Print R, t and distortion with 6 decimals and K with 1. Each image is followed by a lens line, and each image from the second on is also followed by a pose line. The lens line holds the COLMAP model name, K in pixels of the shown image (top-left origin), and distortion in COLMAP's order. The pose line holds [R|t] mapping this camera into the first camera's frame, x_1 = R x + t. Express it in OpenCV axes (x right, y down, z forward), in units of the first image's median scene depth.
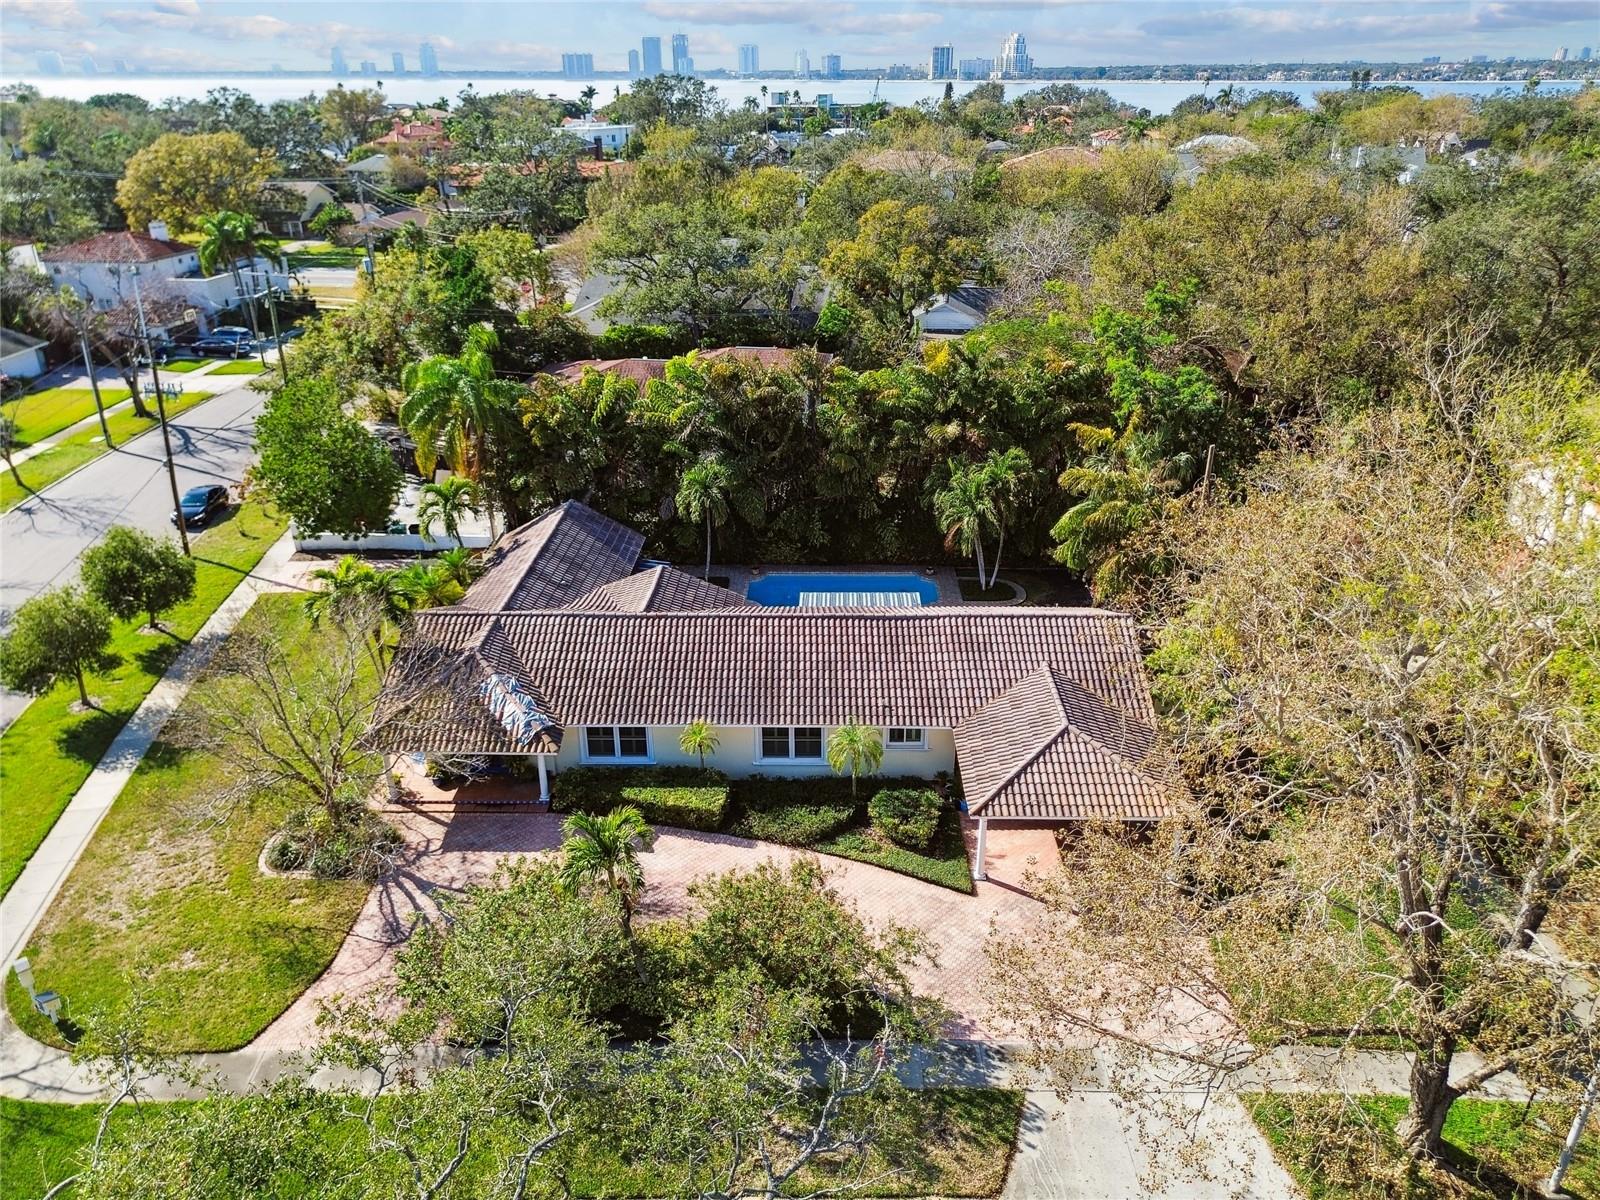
lens RADIAL K [[1139.7, 0, 800.0], [0, 1139.7, 600.0], [0, 0, 1]] dist [0.066854, -0.043252]
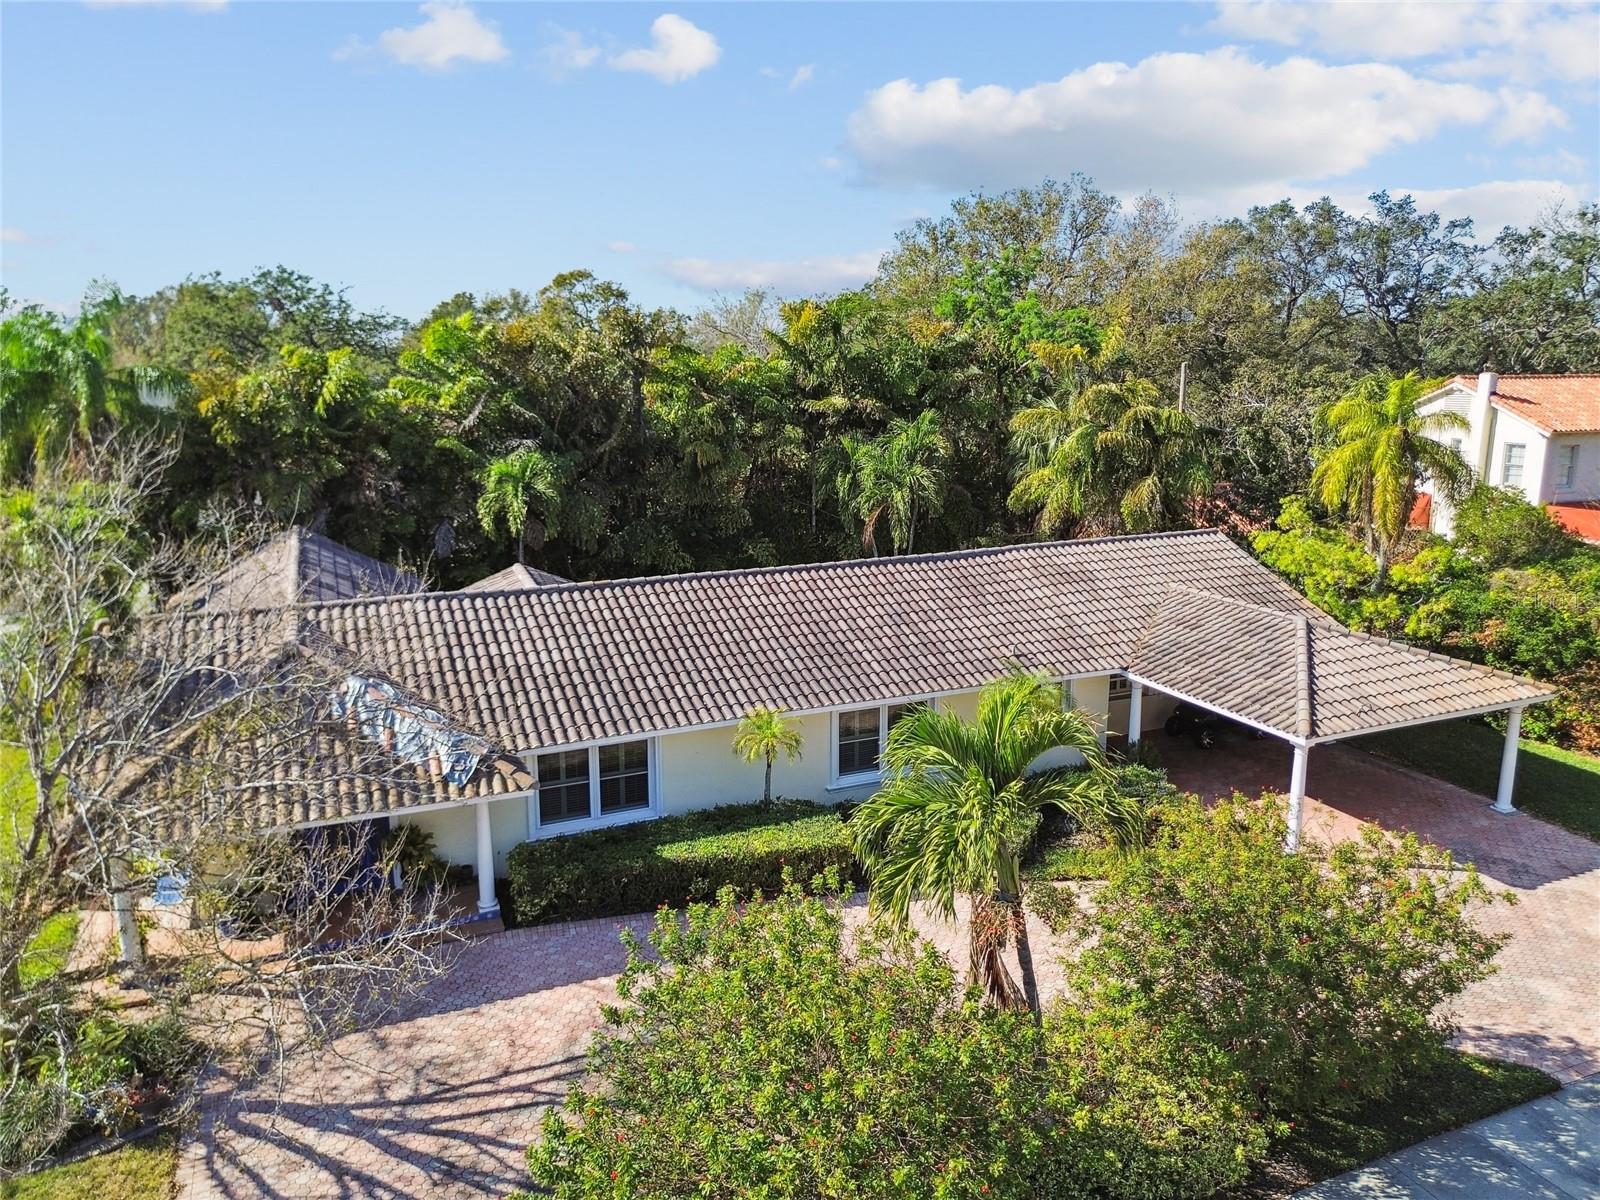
lens RADIAL K [[1163.8, 0, 802.8], [0, 1163.8, 572.9], [0, 0, 1]] dist [0.053023, -0.006390]
pose [[0.907963, -0.076384, 0.412029, -0.295477], [0.174891, 0.962594, -0.206945, 0.161705], [-0.380810, 0.259959, 0.887359, 0.456241]]
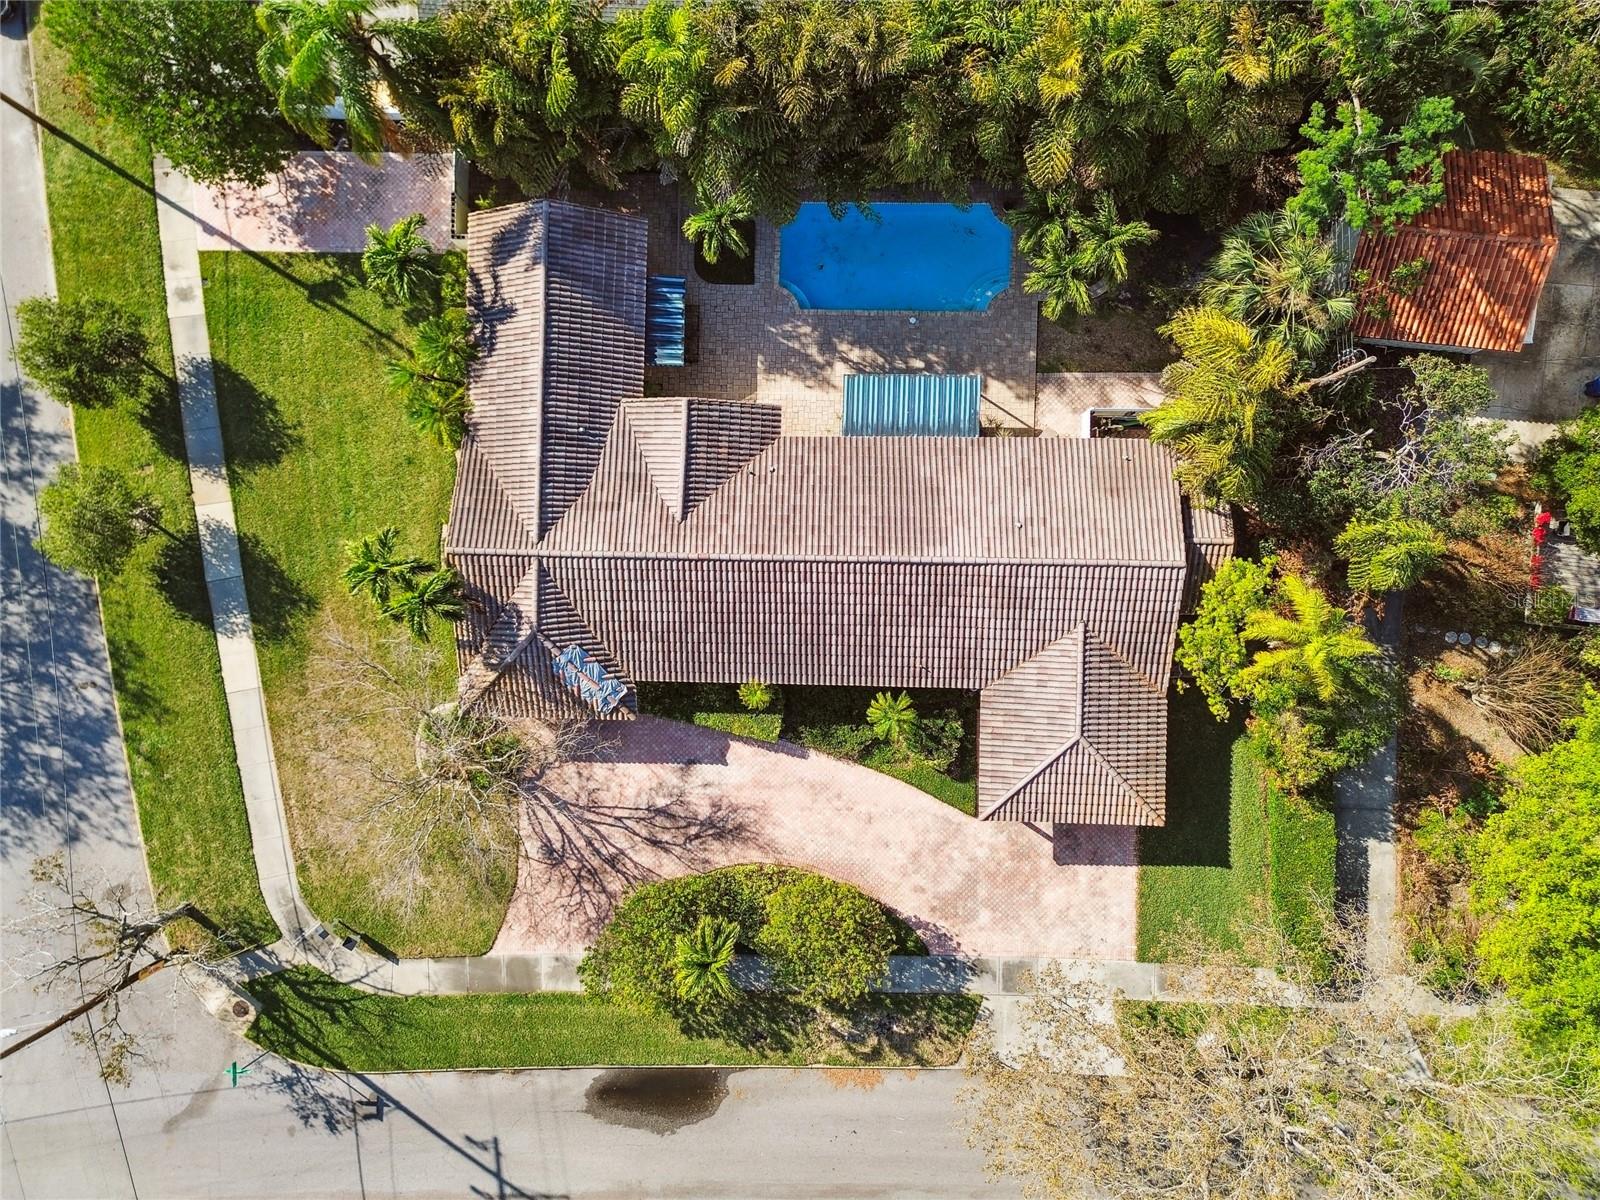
lens RADIAL K [[1139.7, 0, 800.0], [0, 1139.7, 600.0], [0, 0, 1]] dist [0.066854, -0.043252]
pose [[0.999670, -0.003956, -0.025363, -0.014481], [0.024716, 0.415101, 0.909440, -0.925946], [0.006930, -0.909767, 0.415062, 0.603372]]
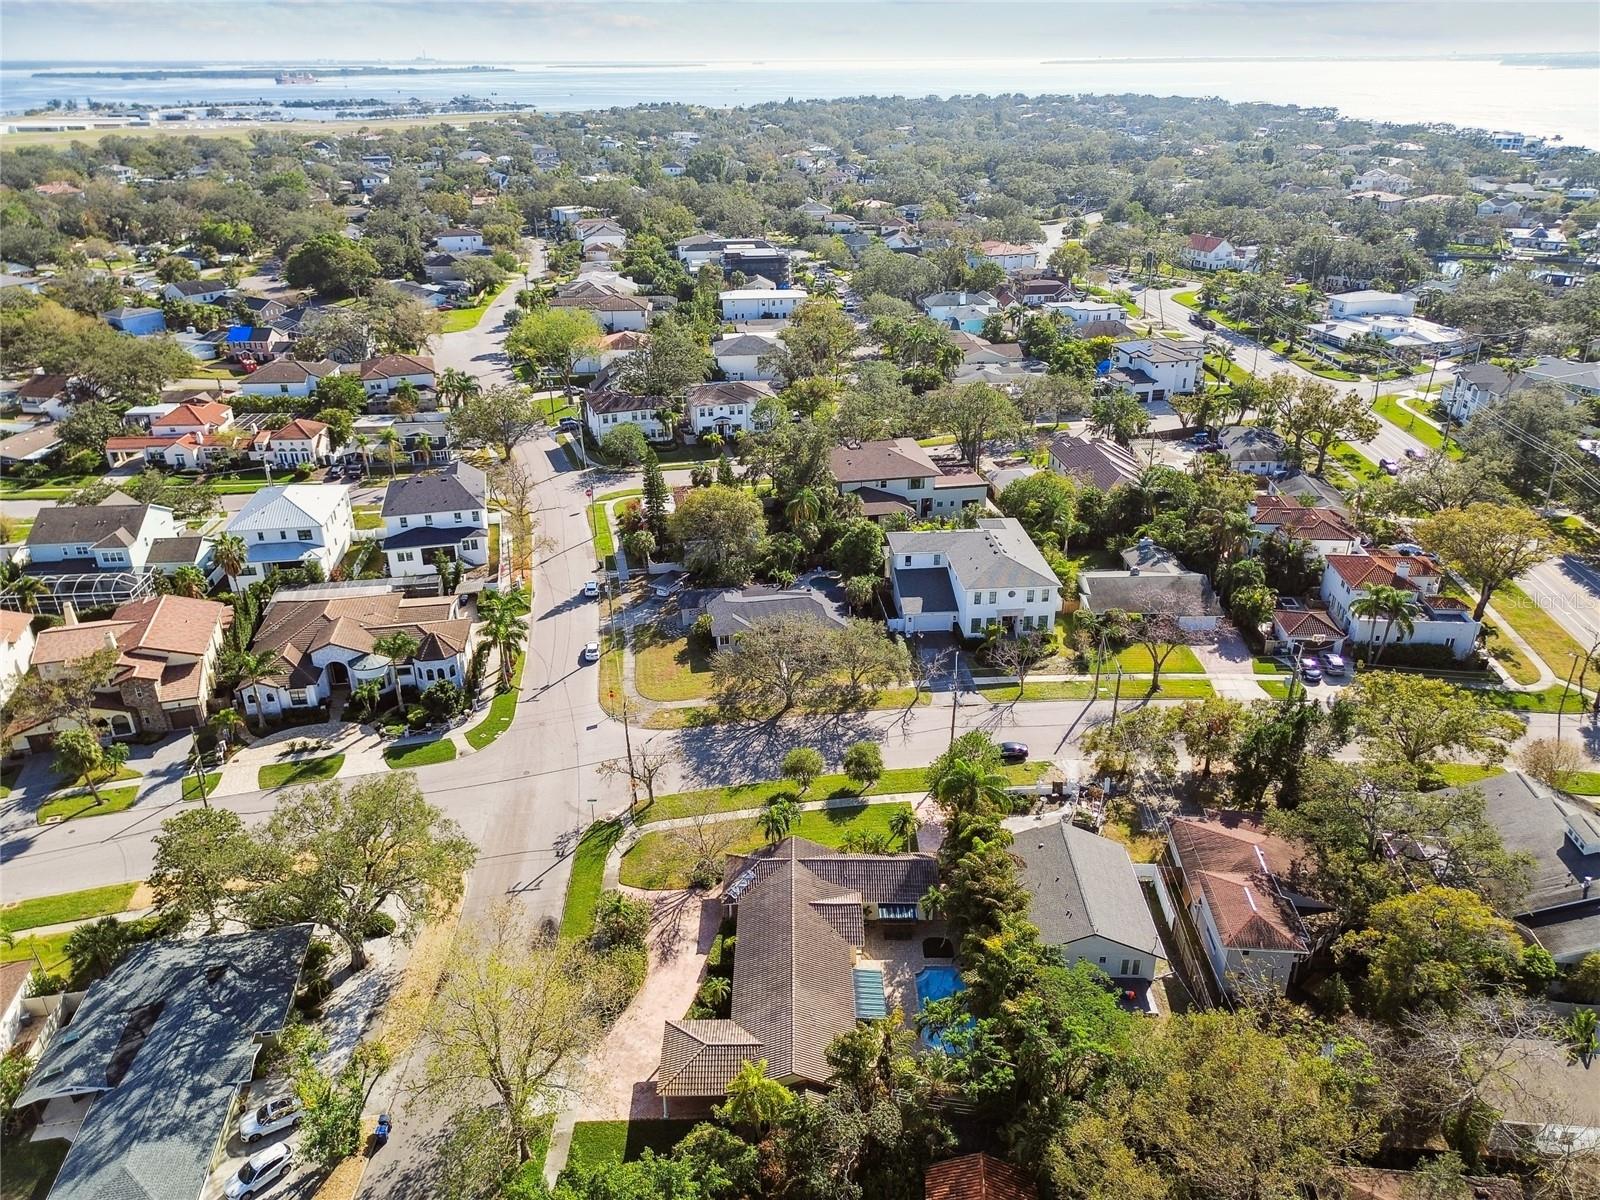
lens RADIAL K [[1139.7, 0, 800.0], [0, 1139.7, 600.0], [0, 0, 1]] dist [0.066854, -0.043252]
pose [[0.030433, 0.434543, -0.900137, 1.782098], [-0.407031, 0.827891, 0.385905, -1.471456], [0.912907, 0.354639, 0.202067, 0.367623]]
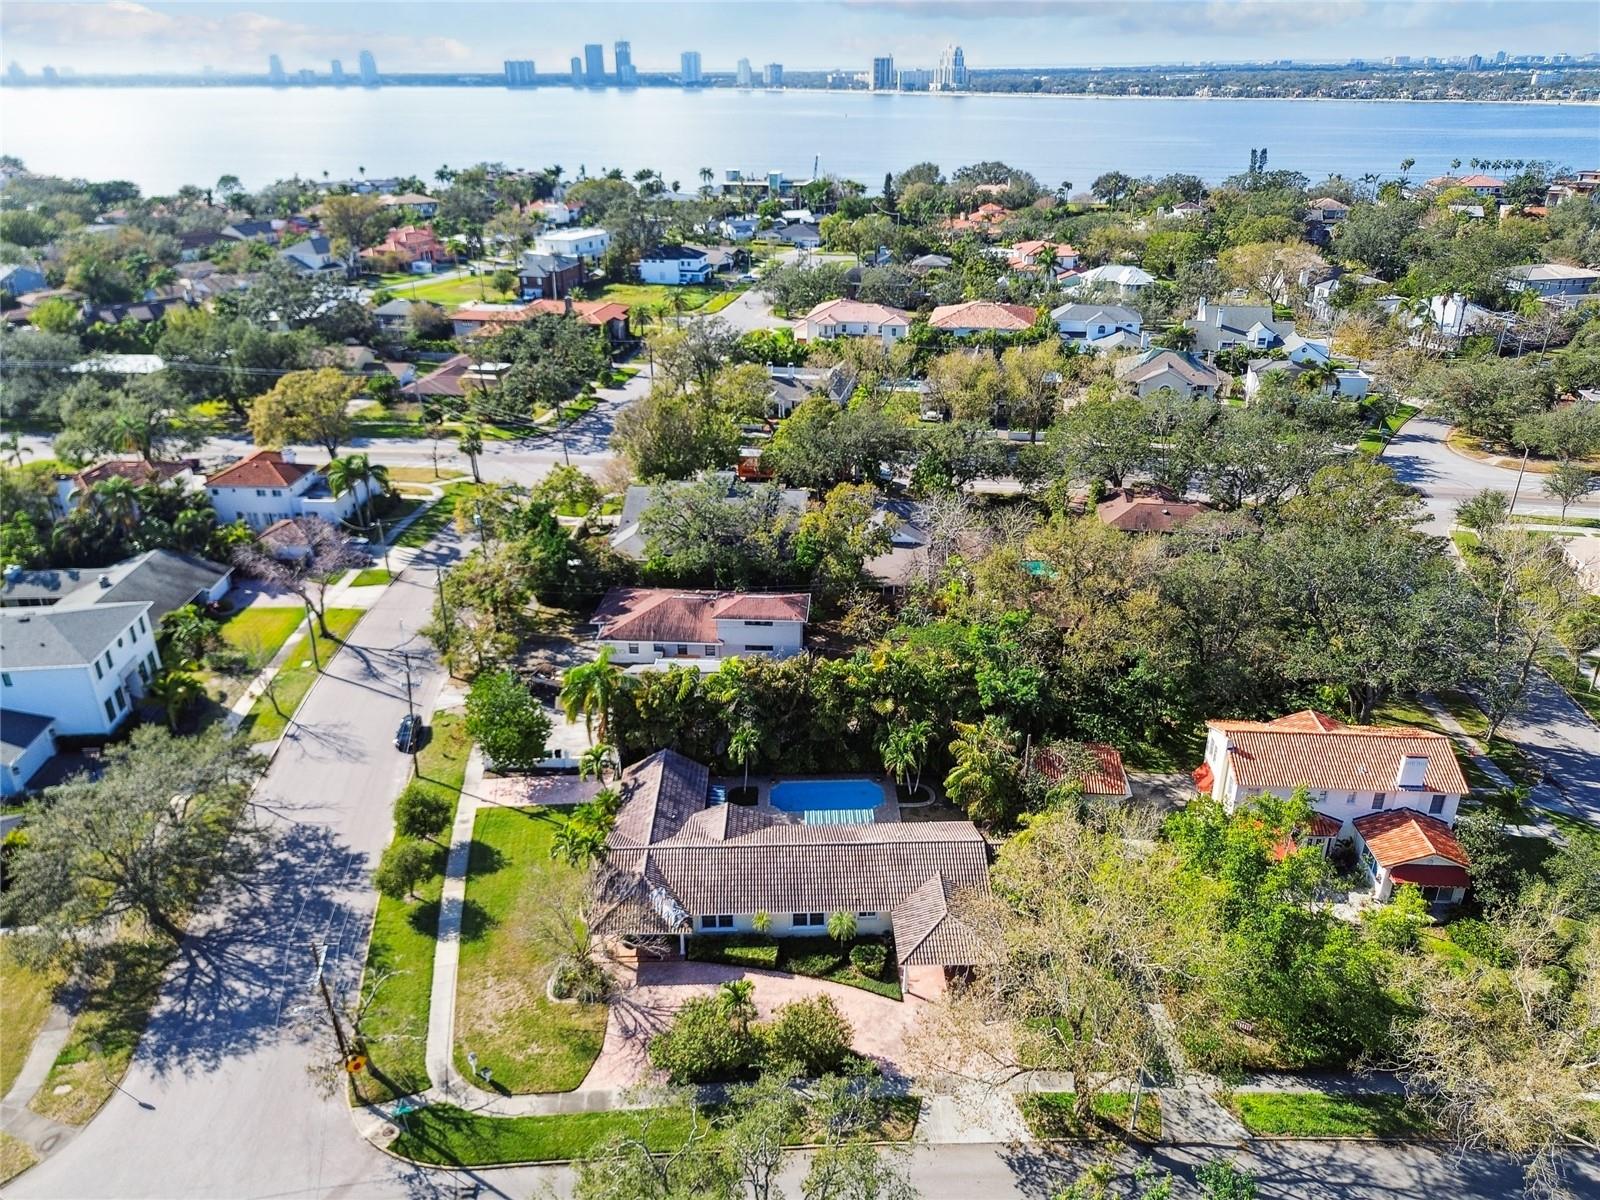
lens RADIAL K [[1163.8, 0, 802.8], [0, 1163.8, 572.9], [0, 0, 1]] dist [0.053023, -0.006390]
pose [[0.998800, -0.019597, 0.044887, -0.095691], [0.020284, 0.999683, -0.014912, -0.434940], [-0.044580, 0.015805, 0.998881, -0.994925]]
